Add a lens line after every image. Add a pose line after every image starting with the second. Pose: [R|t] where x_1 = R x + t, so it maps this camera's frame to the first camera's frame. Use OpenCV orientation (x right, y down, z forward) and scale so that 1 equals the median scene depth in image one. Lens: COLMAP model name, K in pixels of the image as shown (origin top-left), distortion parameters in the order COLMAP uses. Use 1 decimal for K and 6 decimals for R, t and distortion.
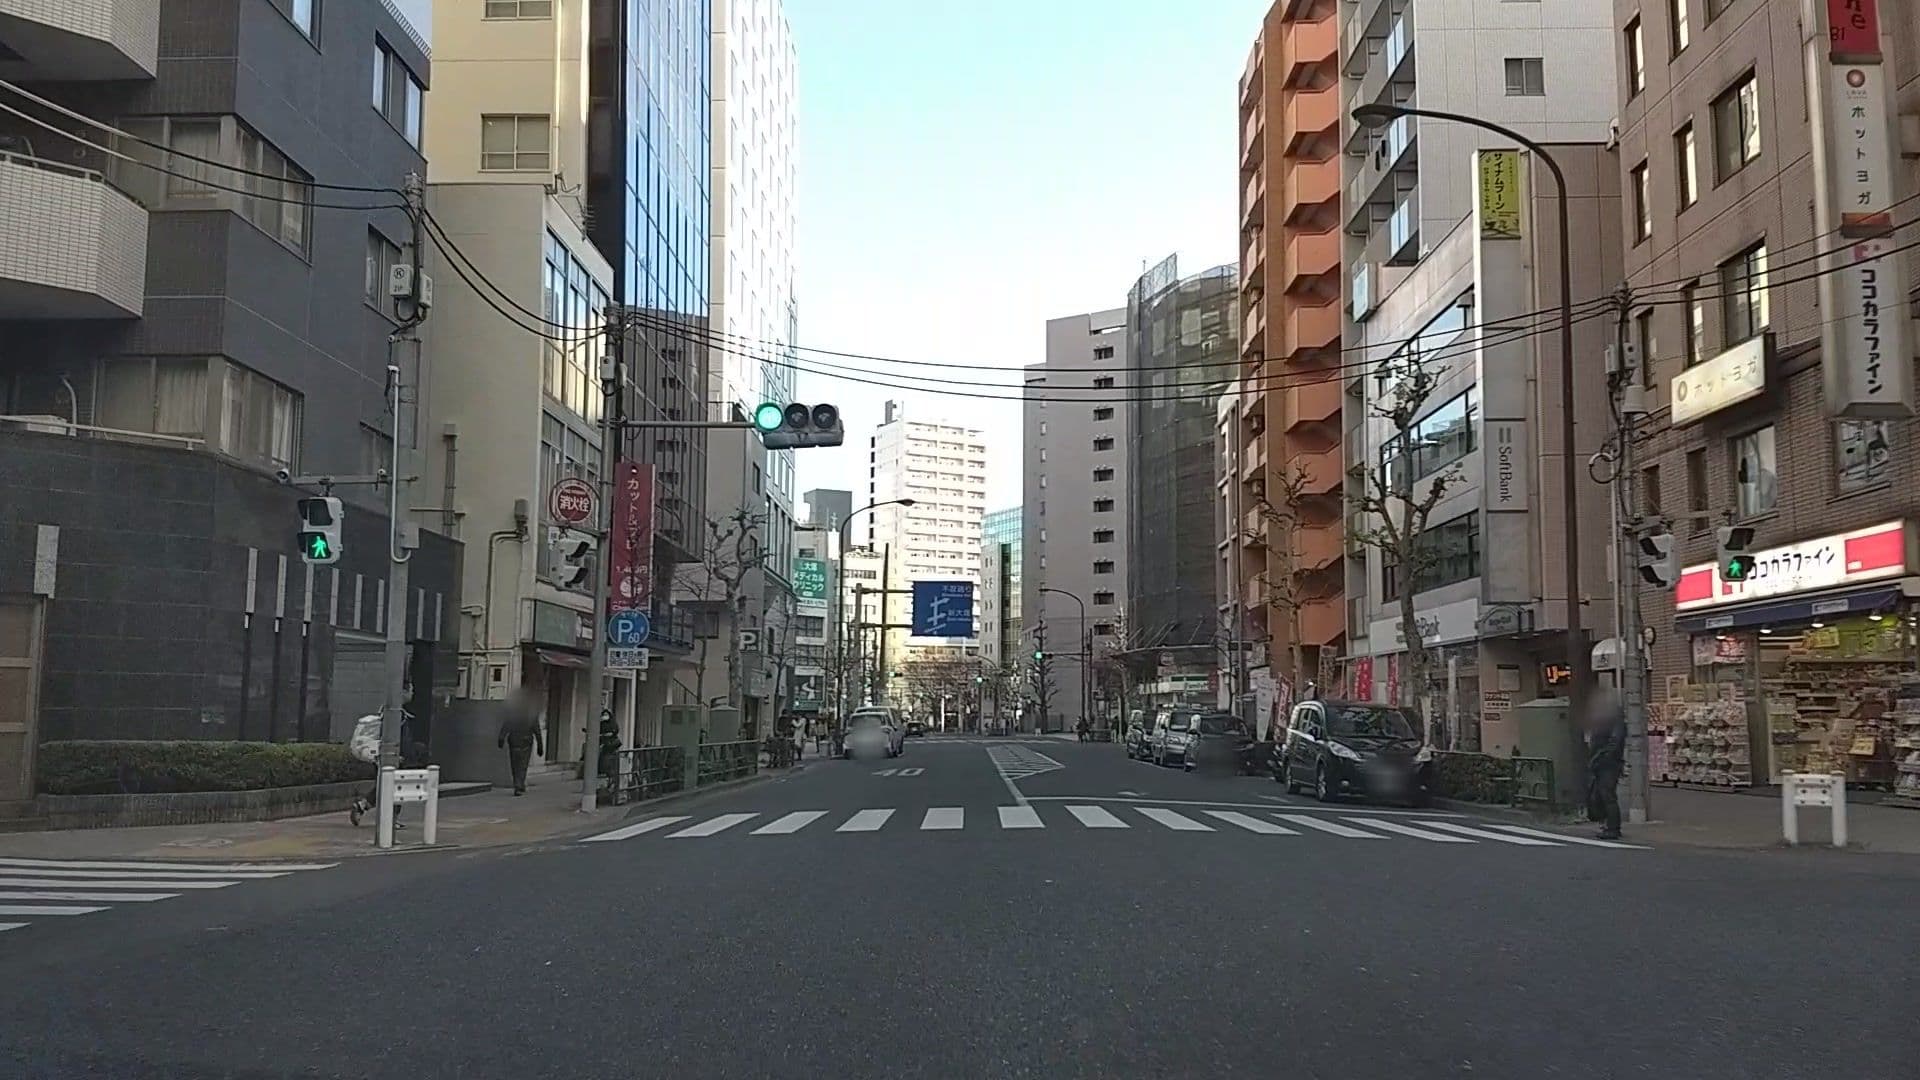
lens RADIAL K [[1747.5, 0, 960.0], [0, 1747.5, 540.0], [0, 0, 1]] dist [-0.003227, -0.012678]
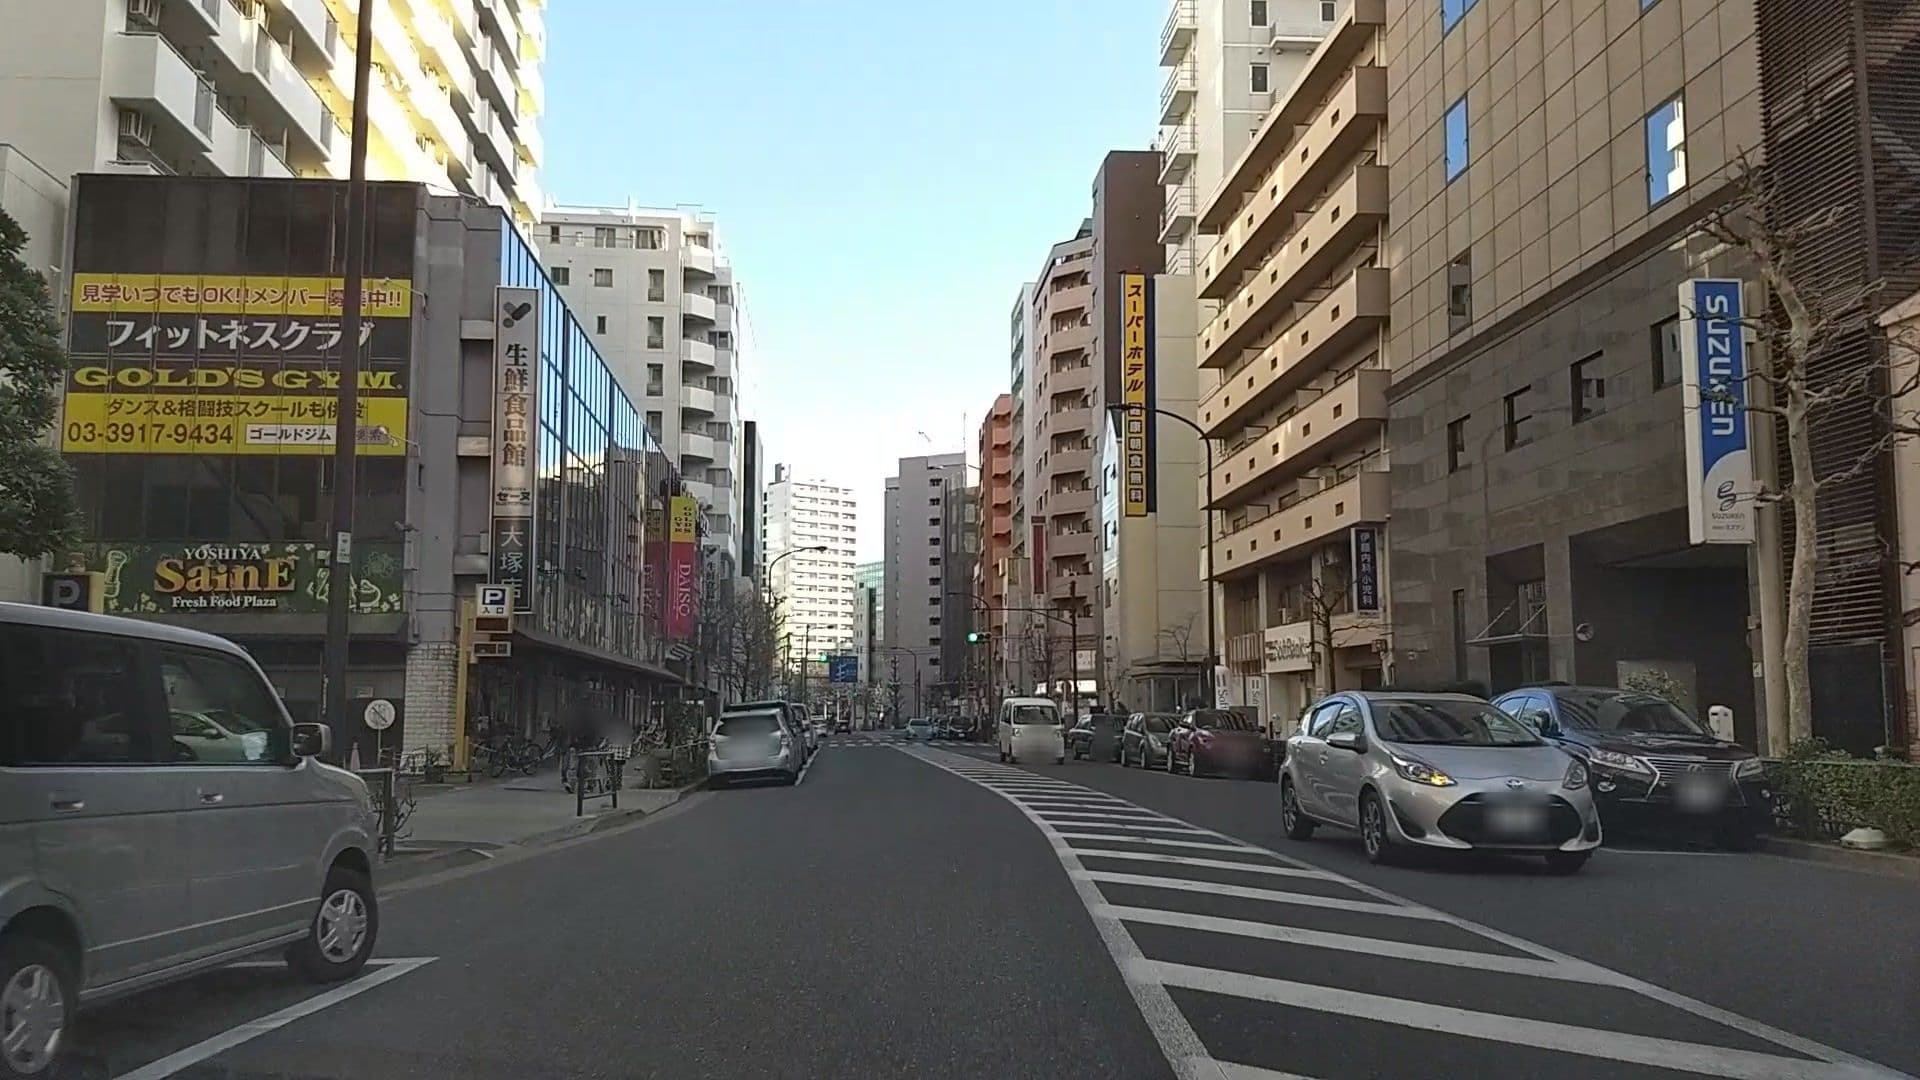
lens RADIAL K [[1747.5, 0, 960.0], [0, 1747.5, 540.0], [0, 0, 1]] dist [-0.003227, -0.012678]
pose [[0.997078, 0.000611, 0.076386, -0.031666], [-0.000710, 0.999999, 0.001265, -0.129222], [-0.076385, -0.001315, 0.997078, -1.208482]]
